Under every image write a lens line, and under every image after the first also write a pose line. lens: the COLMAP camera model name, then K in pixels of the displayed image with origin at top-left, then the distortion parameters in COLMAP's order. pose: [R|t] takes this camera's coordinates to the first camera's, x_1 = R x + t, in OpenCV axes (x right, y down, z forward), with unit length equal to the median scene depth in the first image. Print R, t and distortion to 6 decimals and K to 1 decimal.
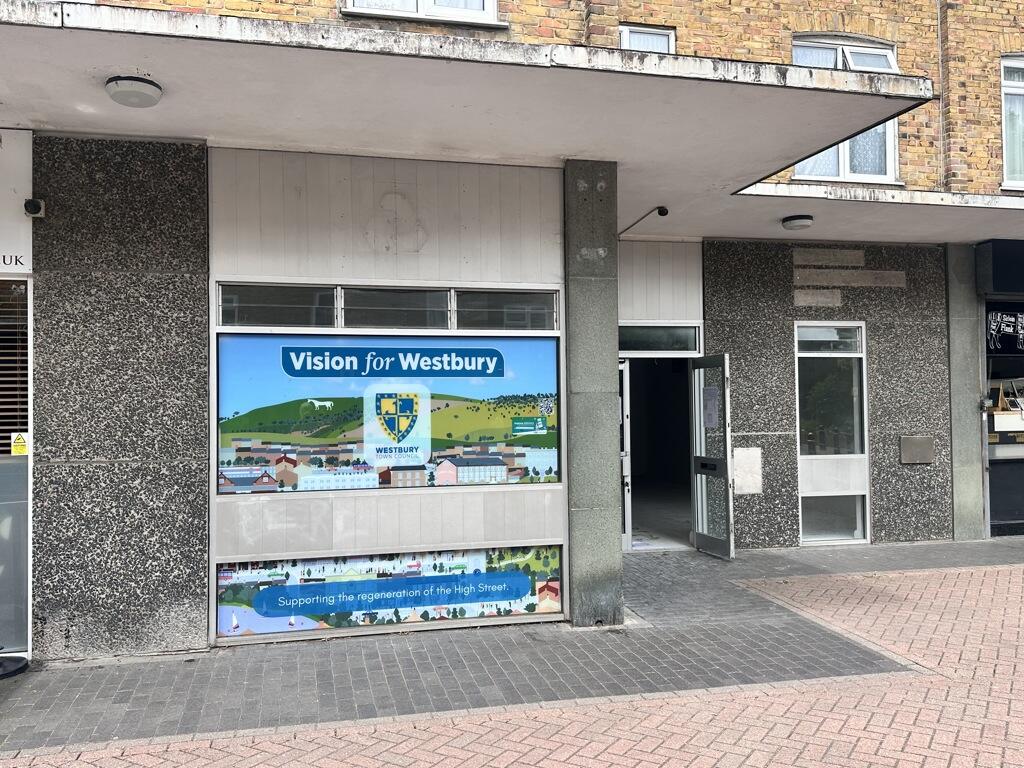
lens RADIAL K [[832.3, 0, 512.0], [0, 832.3, 384.0], [0, 0, 1]] dist [0.137769, -0.253581]
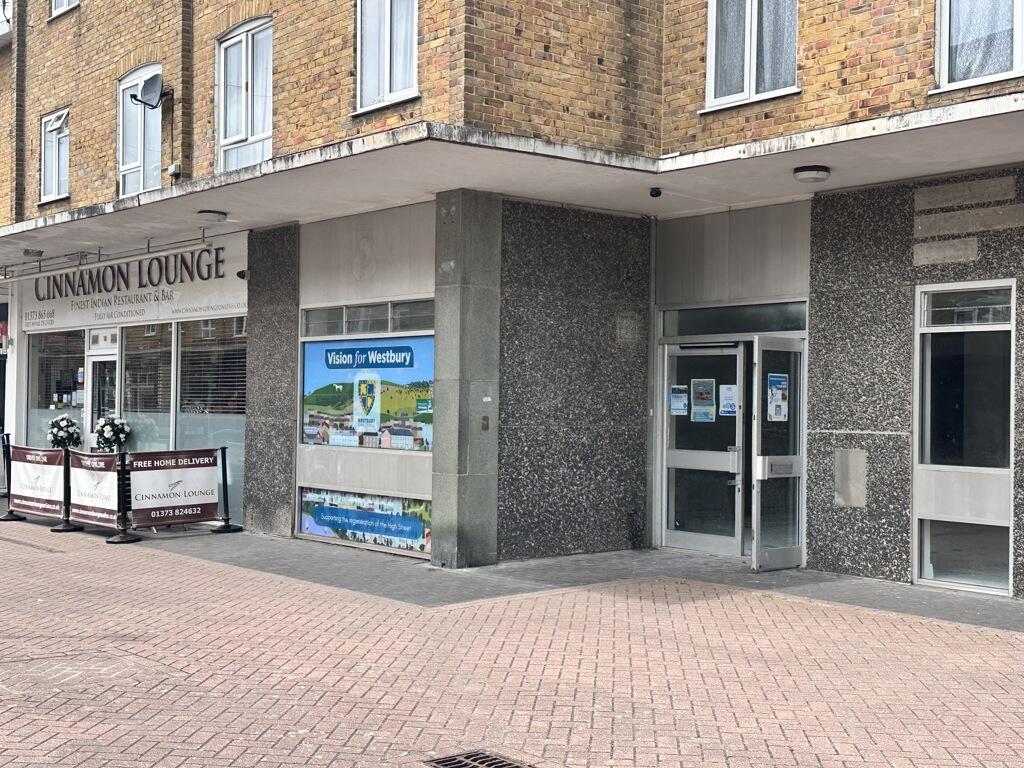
lens RADIAL K [[1326.2, 0, 512.0], [0, 1326.2, 384.0], [0, 0, 1]] dist [0.080936, 0.003254]
pose [[0.450419, 0.004918, -0.892804, 1.932012], [0.007792, 0.999925, 0.009440, -0.001368], [0.892783, -0.011209, 0.450347, 0.214958]]
